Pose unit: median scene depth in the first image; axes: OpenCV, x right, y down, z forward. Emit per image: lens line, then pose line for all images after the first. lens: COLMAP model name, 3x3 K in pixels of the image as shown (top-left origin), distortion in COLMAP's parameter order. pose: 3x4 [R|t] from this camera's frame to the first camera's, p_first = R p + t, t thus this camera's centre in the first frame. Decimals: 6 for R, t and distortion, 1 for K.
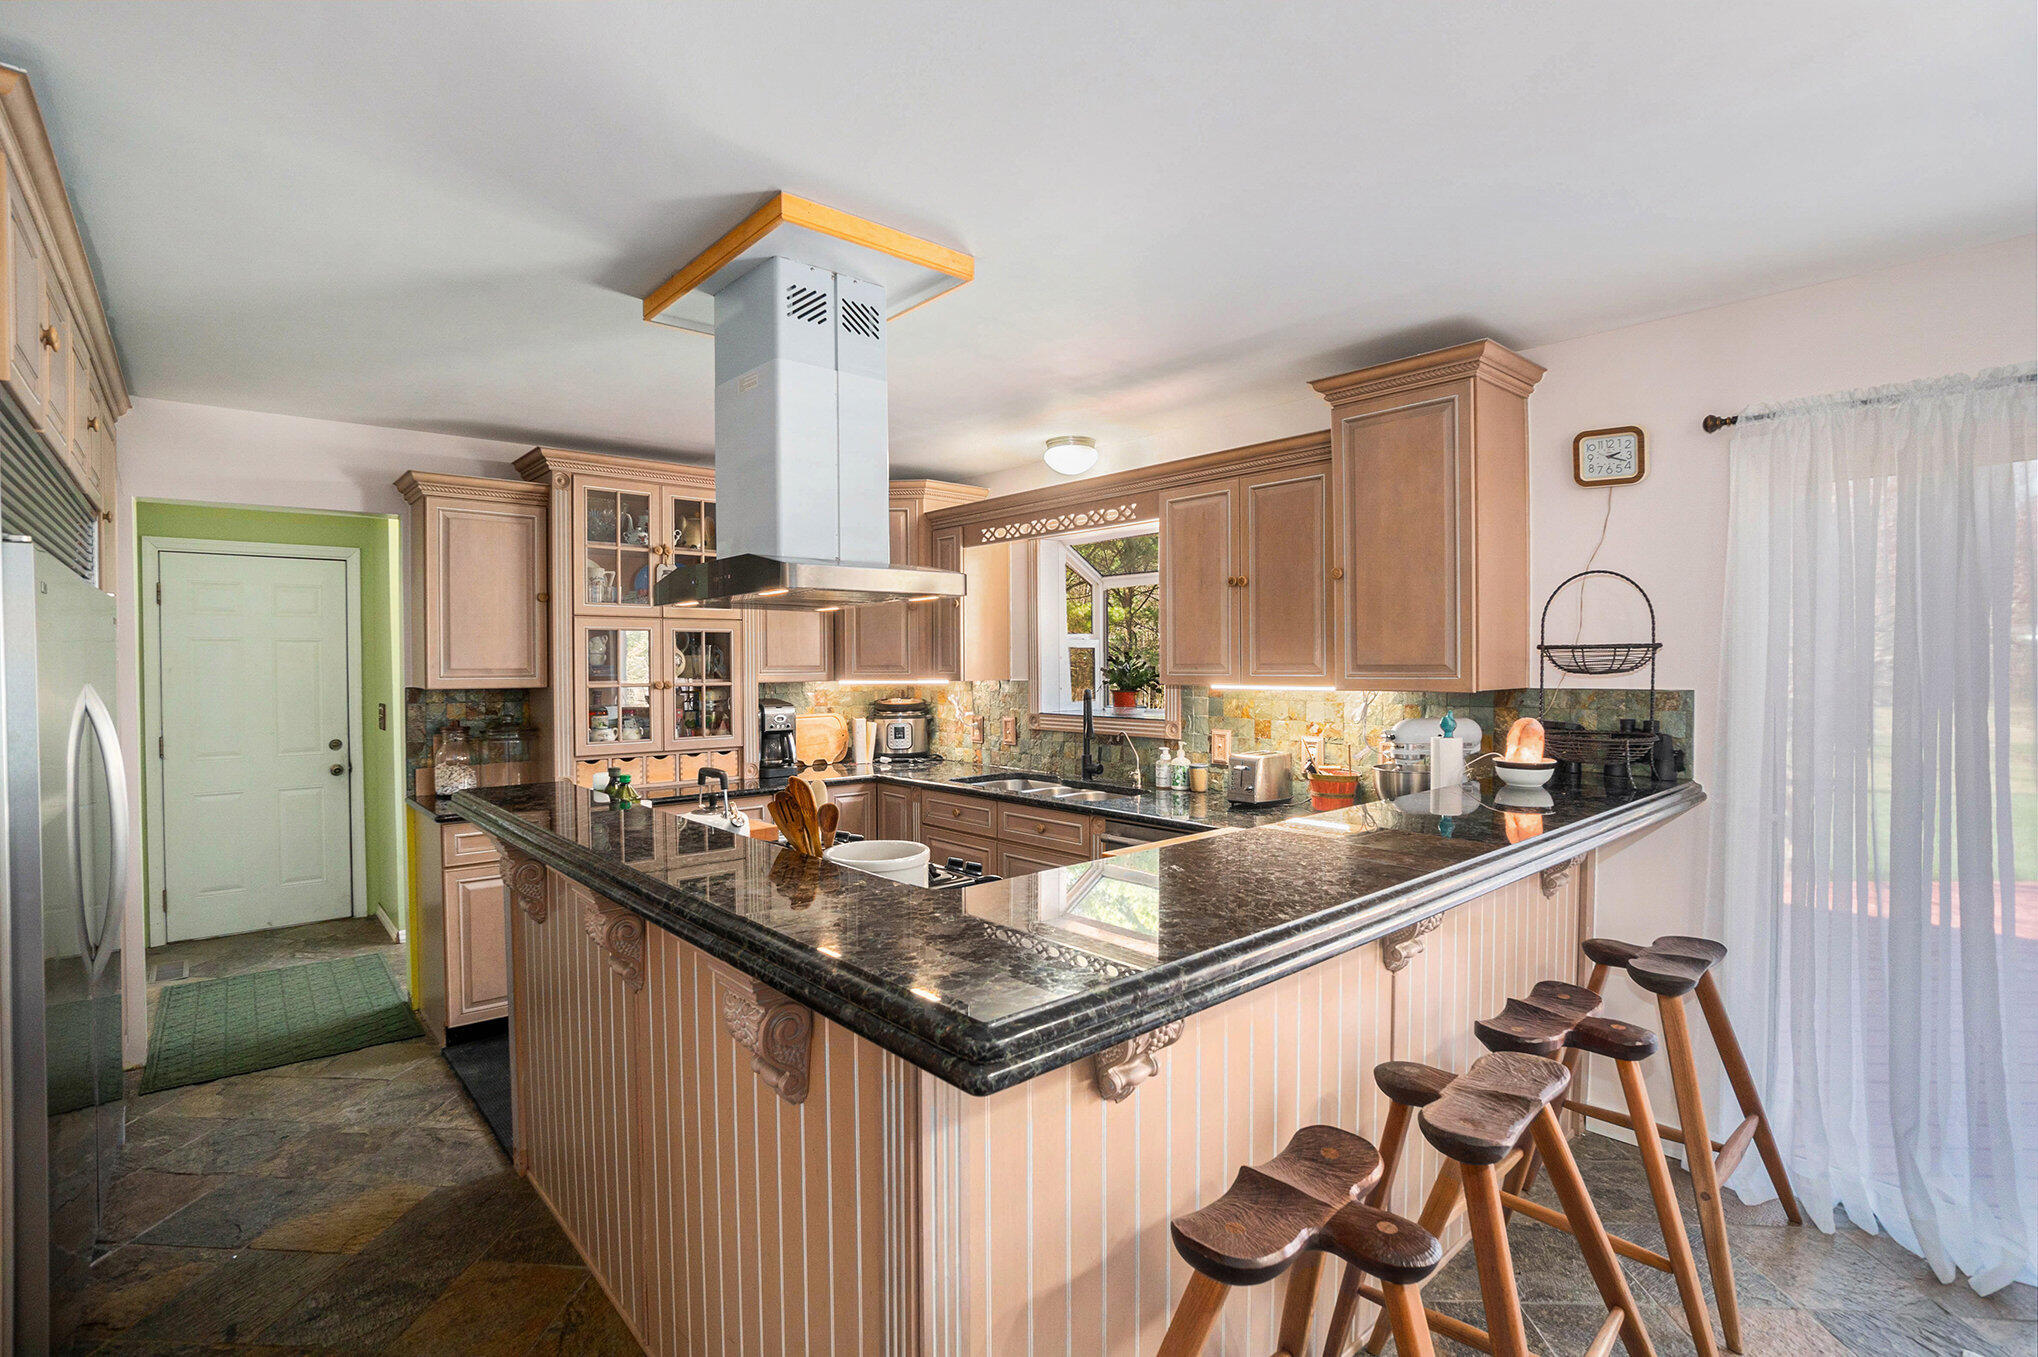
lens RADIAL K [[946.7, 0, 1035.2], [0, 946.7, 680.3], [0, 0, 1]] dist [-0.024784, 0.001216]
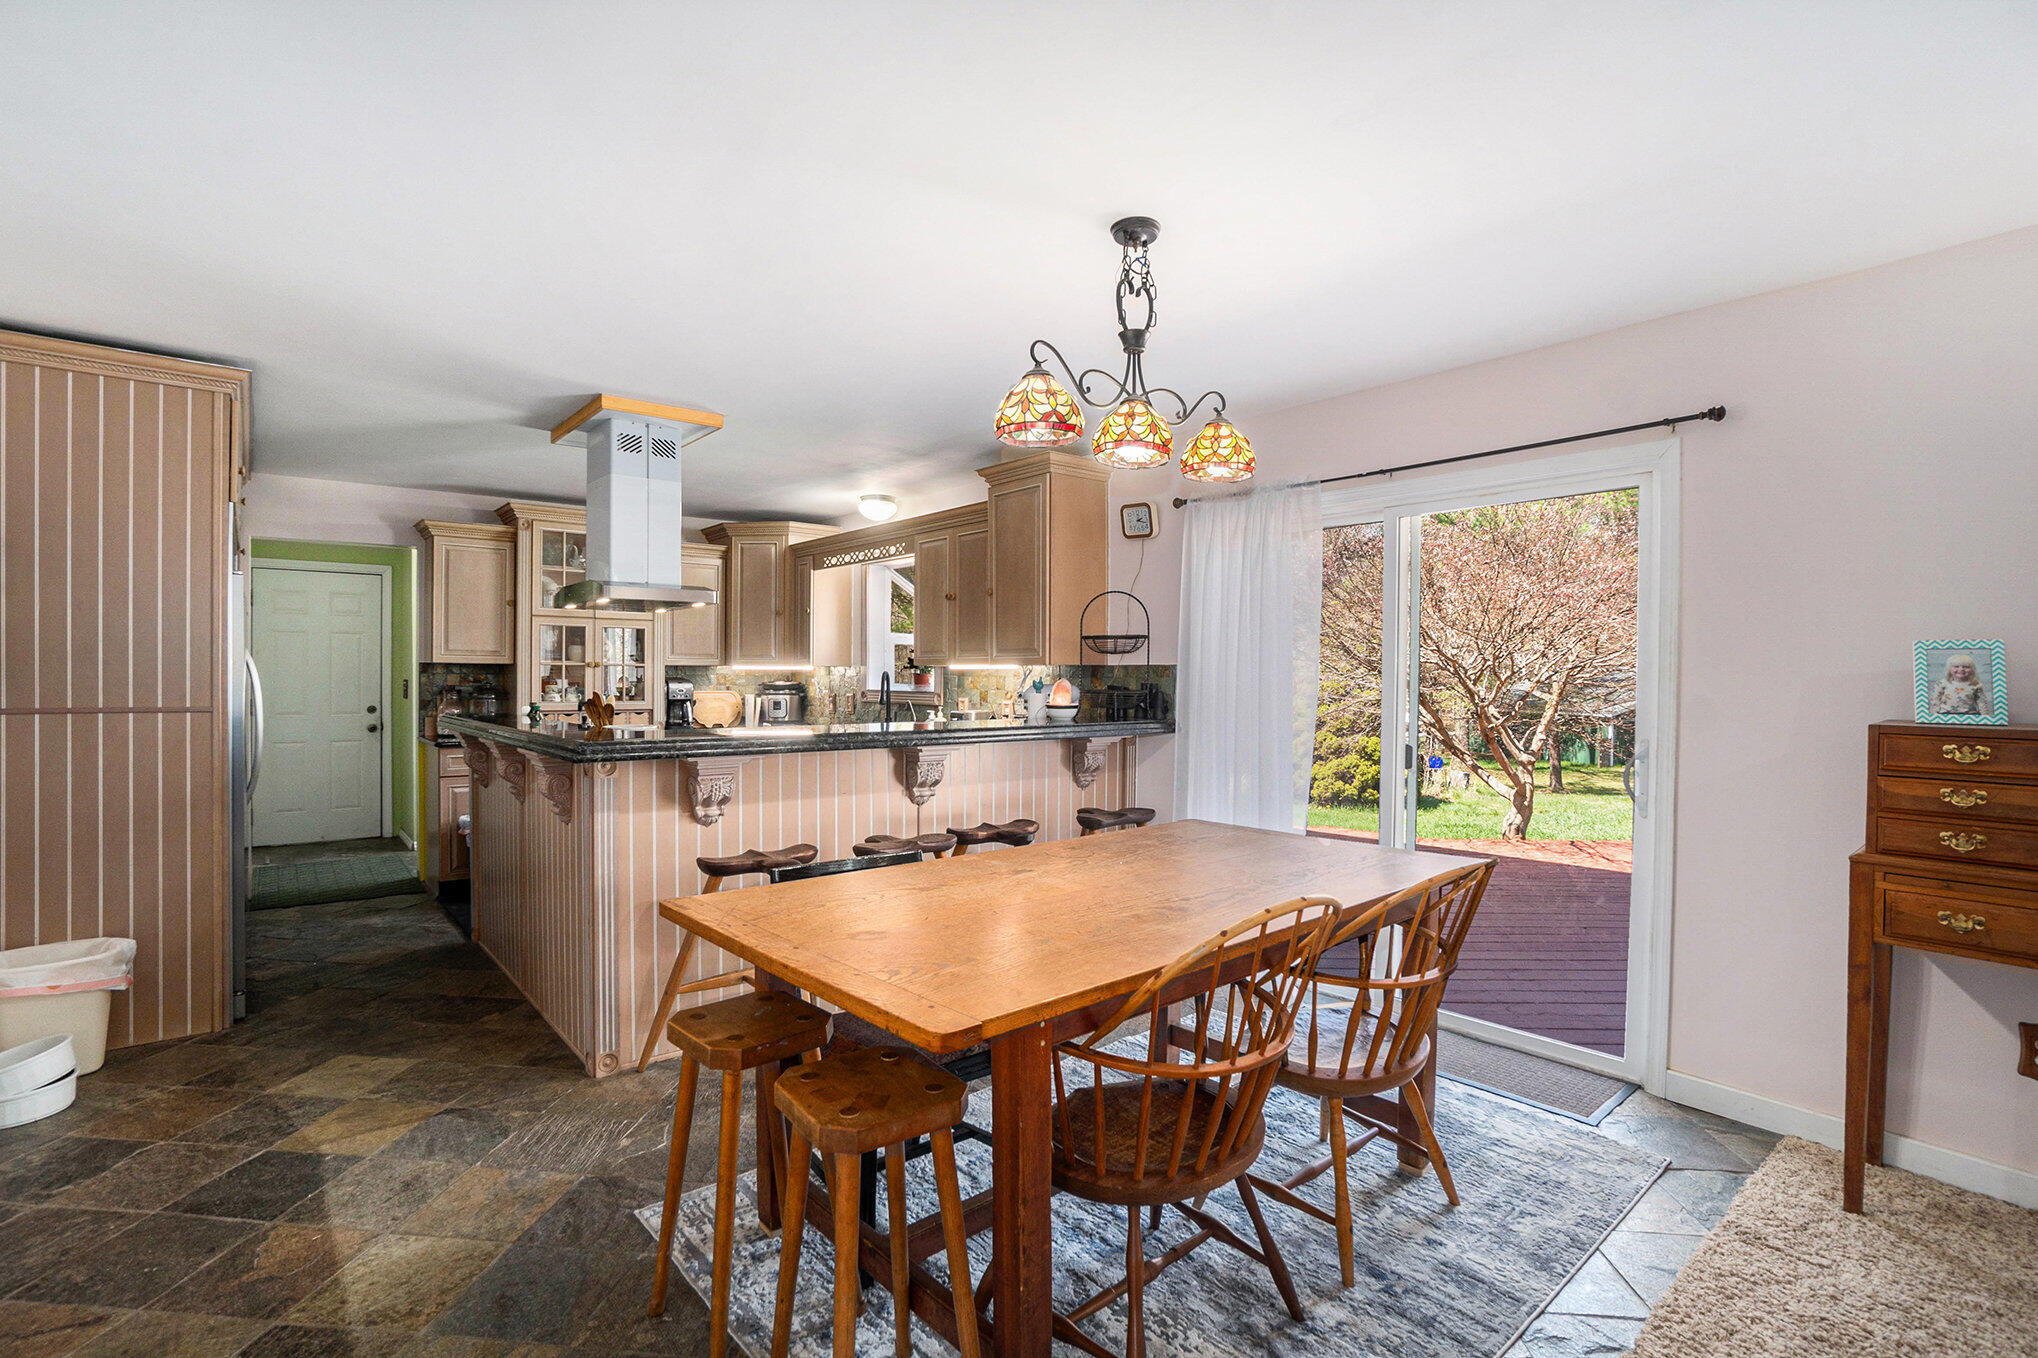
lens RADIAL K [[946.7, 0, 1019.6], [0, 946.7, 684.1], [0, 0, 1]] dist [-0.024784, 0.001216]
pose [[0.999276, 0.012005, -0.036100, 0.336050], [-0.012309, 0.999890, -0.008217, 0.042408], [0.035997, 0.008655, 0.999314, -0.455413]]
